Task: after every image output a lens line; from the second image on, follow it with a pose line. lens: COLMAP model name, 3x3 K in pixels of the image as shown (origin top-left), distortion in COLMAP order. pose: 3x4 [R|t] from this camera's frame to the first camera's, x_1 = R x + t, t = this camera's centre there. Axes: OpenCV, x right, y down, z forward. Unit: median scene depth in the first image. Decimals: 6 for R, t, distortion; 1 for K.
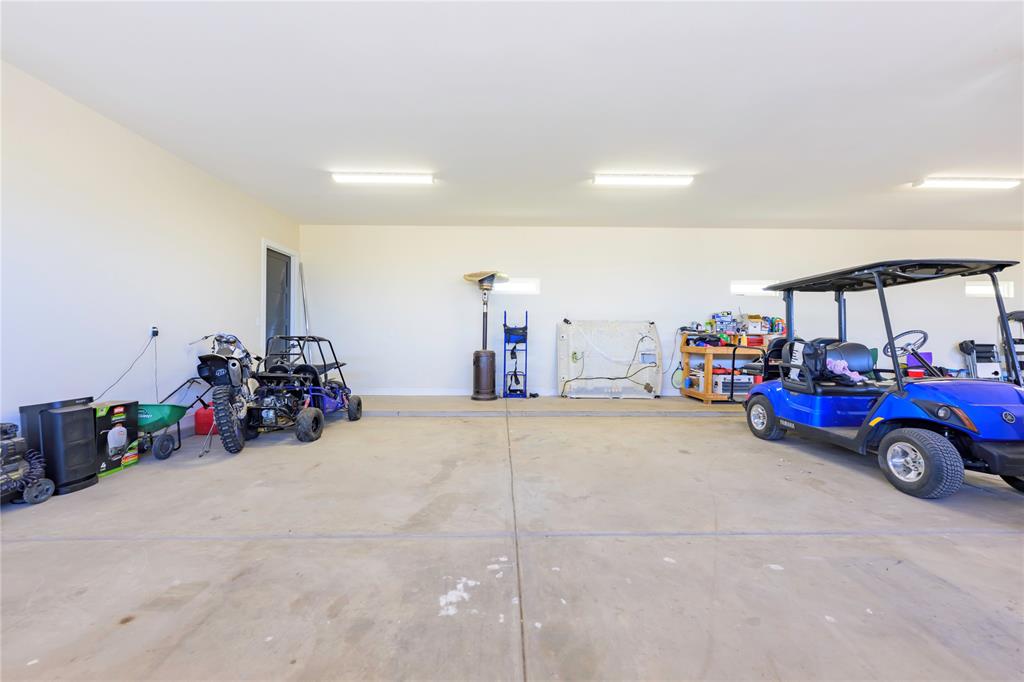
lens RADIAL K [[414.7, 0, 512.0], [0, 414.7, 341.0], [0, 0, 1]] dist [-0.002248, -0.000440]
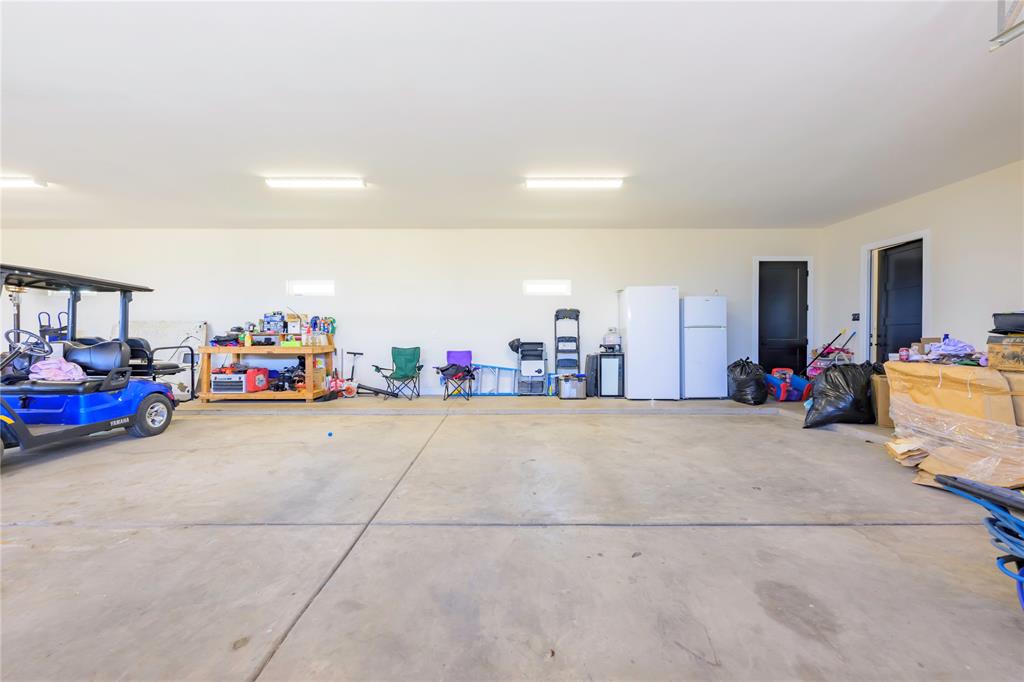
lens RADIAL K [[406.0, 0, 512.0], [0, 406.0, 341.0], [0, 0, 1]] dist [0.013537, 0.000098]
pose [[0.999956, -0.004929, -0.007921, 0.186562], [0.004908, 0.999984, -0.002731, 0.001130], [0.007935, 0.002692, 0.999965, 0.001206]]
